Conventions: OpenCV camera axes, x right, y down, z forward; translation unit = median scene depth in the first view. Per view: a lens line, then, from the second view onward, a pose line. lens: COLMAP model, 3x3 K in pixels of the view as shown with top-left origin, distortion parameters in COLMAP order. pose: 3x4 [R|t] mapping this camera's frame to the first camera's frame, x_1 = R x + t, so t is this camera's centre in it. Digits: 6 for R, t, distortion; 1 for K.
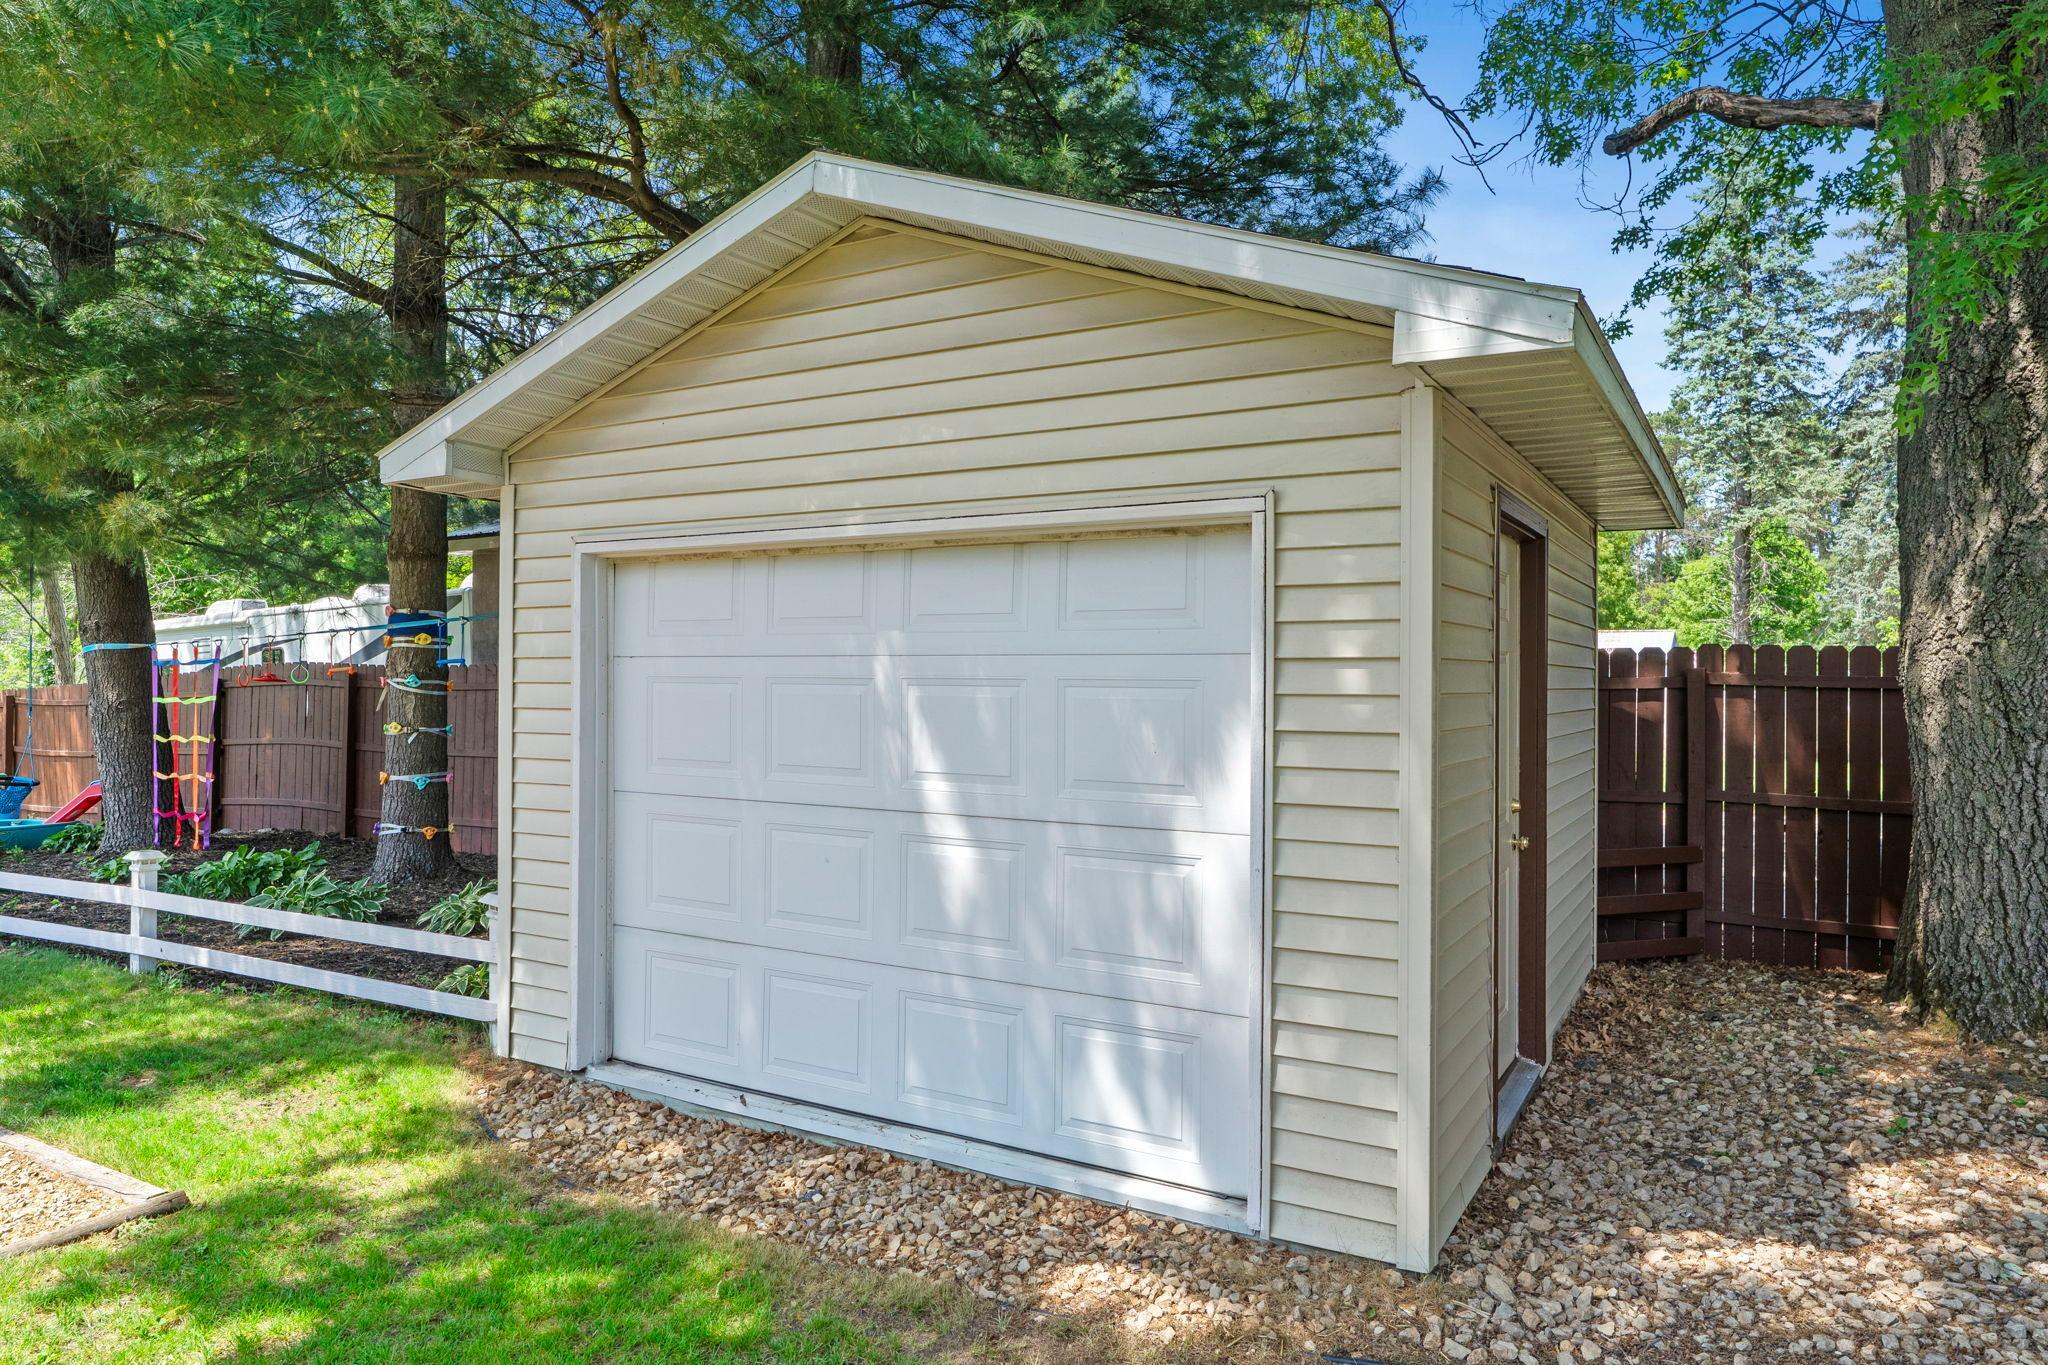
lens RADIAL K [[1313.0, 0, 1024.0], [0, 1313.0, 682.5], [0, 0, 1]] dist [-0.003269, -0.000386]
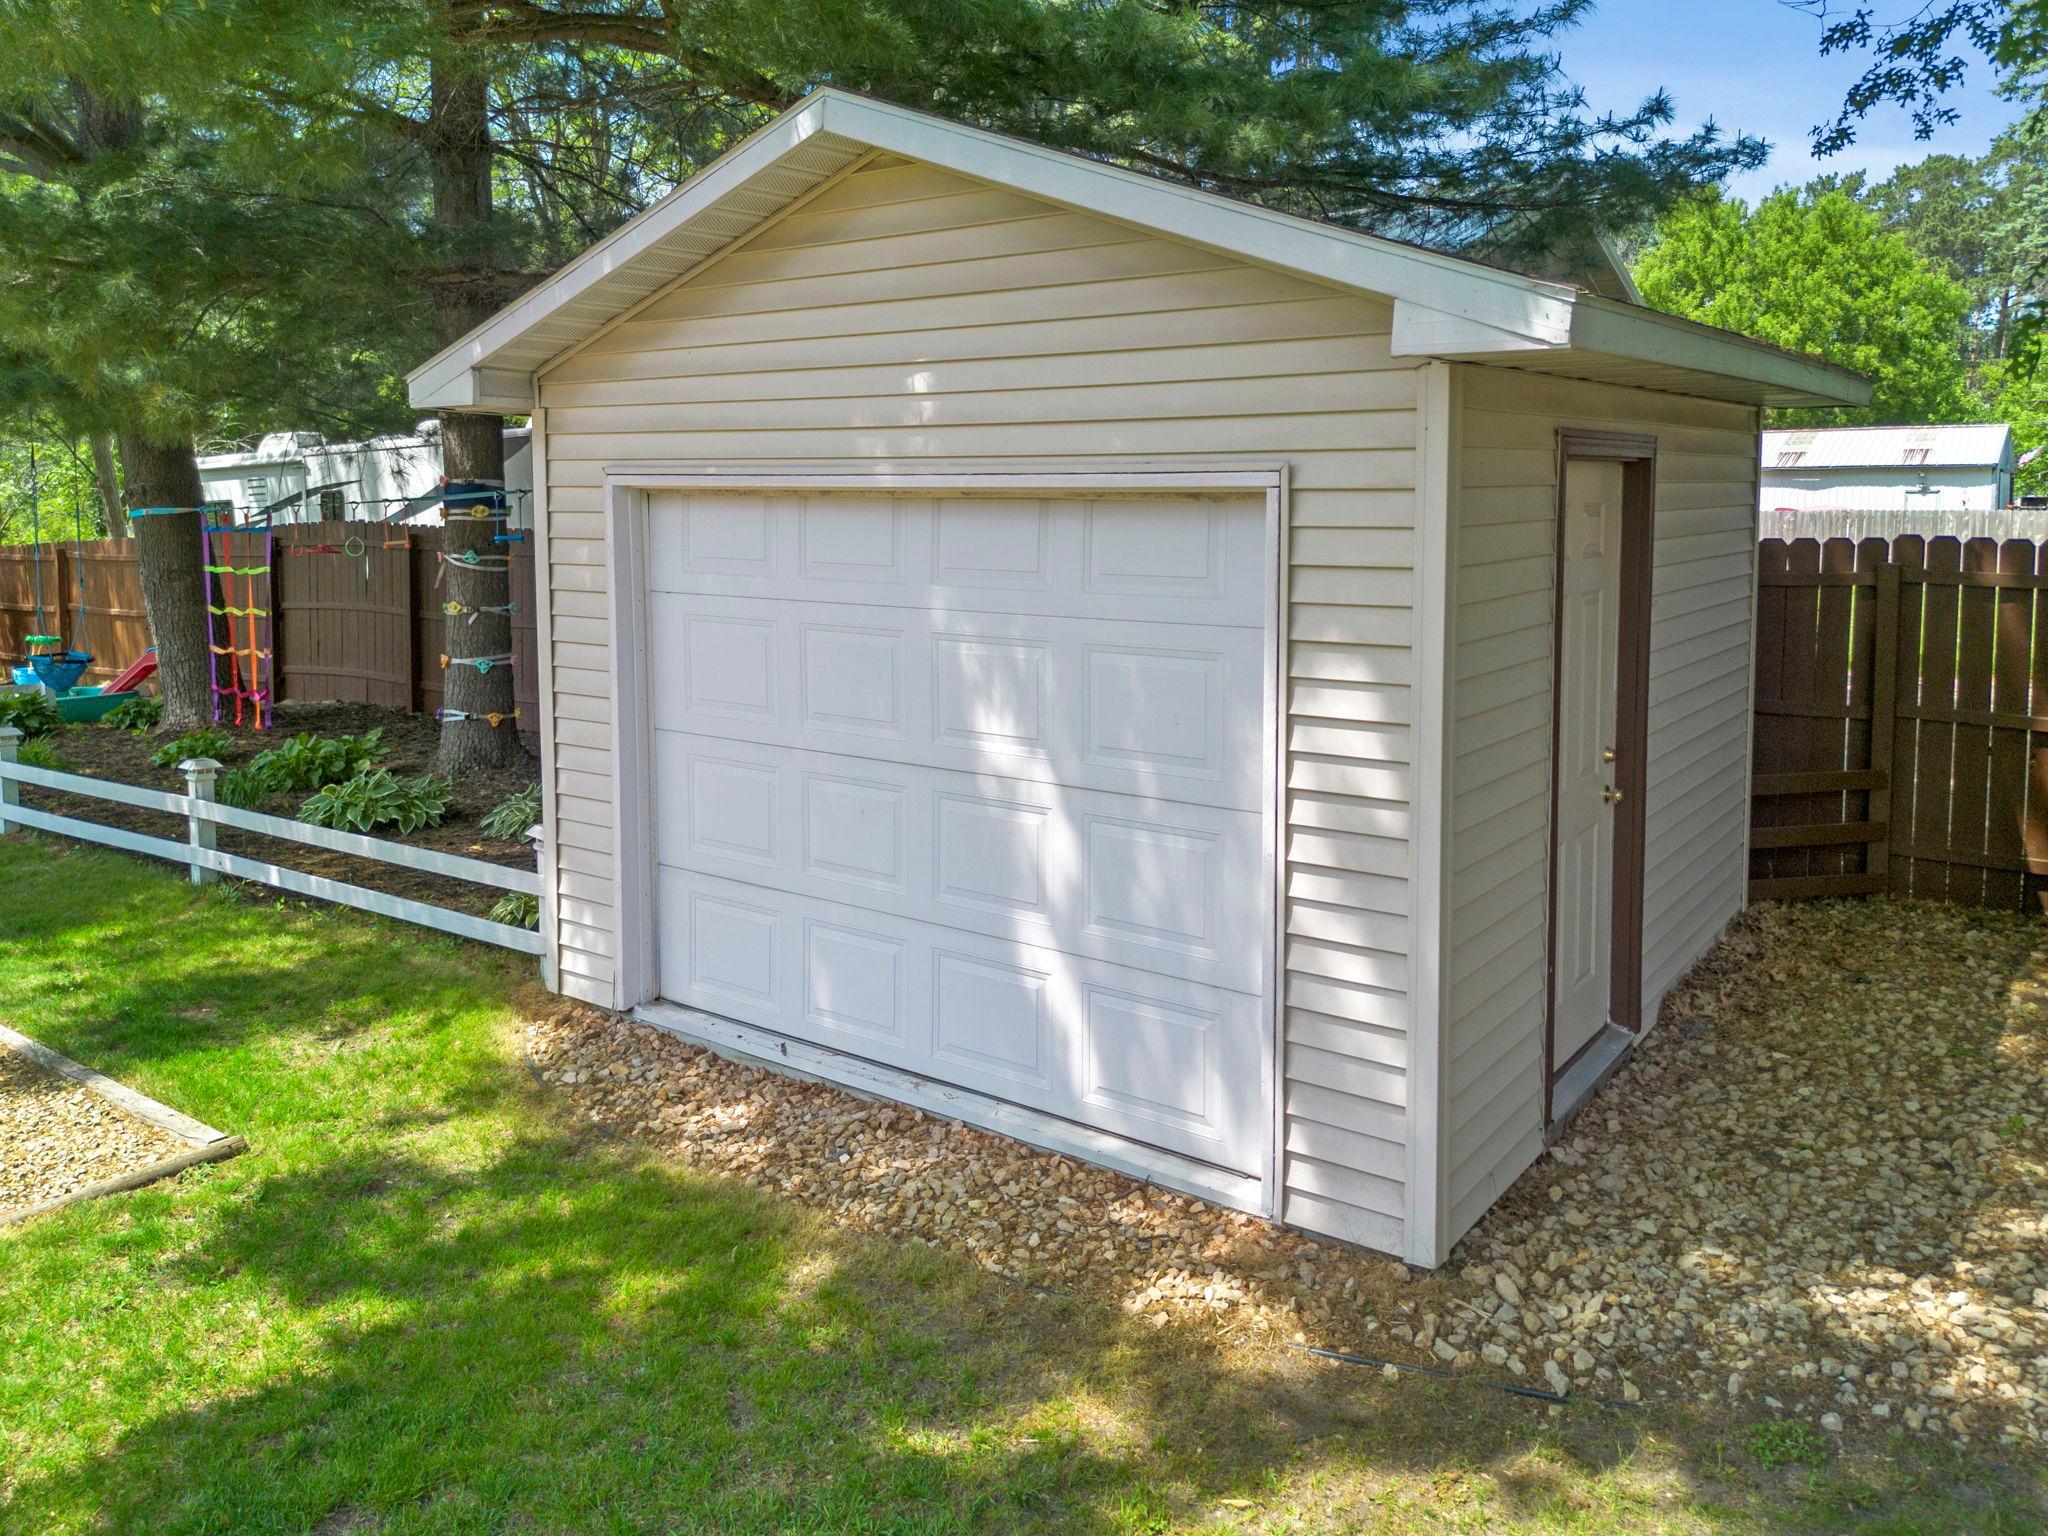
lens RADIAL K [[1540.8, 0, 1034.3], [0, 1540.8, 619.7], [0, 0, 1]] dist [0.051200, -0.036559]
pose [[0.994764, 0.000089, -0.102196, 0.100704], [0.008458, 0.996497, 0.083198, -0.107666], [0.101845, -0.083627, 0.991279, -0.118730]]
